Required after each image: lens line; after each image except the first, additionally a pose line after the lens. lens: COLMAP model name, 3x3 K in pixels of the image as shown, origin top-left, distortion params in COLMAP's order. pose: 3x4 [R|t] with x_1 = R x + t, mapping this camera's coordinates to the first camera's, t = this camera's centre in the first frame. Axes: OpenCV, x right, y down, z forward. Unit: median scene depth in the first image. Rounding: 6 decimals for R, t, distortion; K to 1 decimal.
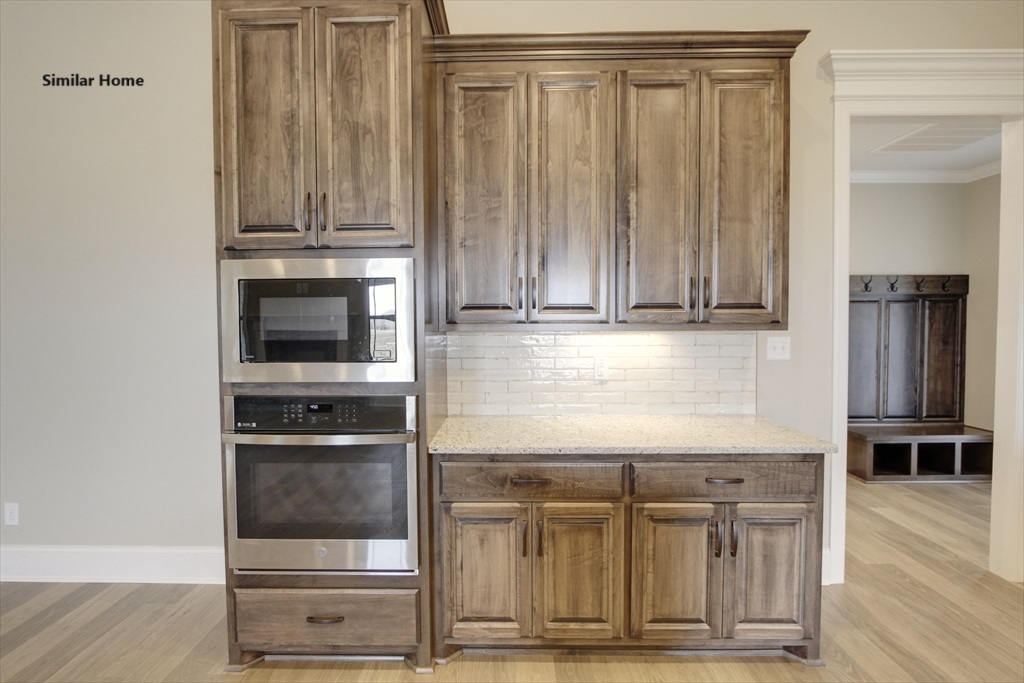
lens RADIAL K [[487.8, 0, 498.0], [0, 487.8, 342.1], [0, 0, 1]] dist [-0.025238, 0.001012]
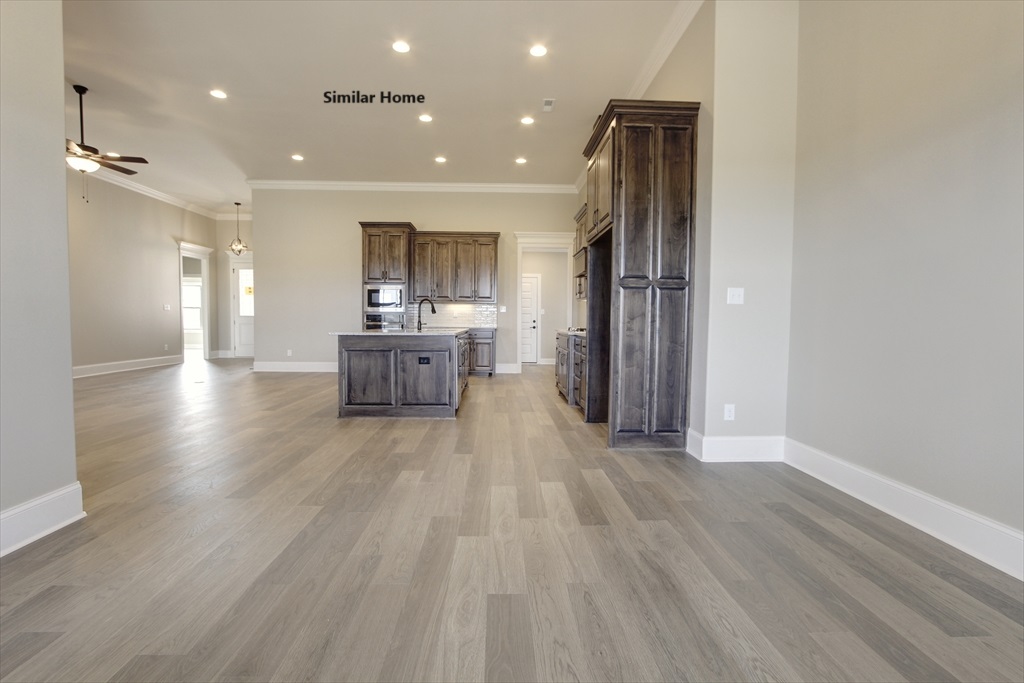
lens RADIAL K [[487.8, 0, 498.0], [0, 487.8, 342.1], [0, 0, 1]] dist [-0.025238, 0.001012]
pose [[0.999481, 0.016868, 0.027429, 0.581046], [-0.017221, 0.999771, 0.012689, 0.287245], [-0.027209, -0.013155, 0.999543, -3.623903]]
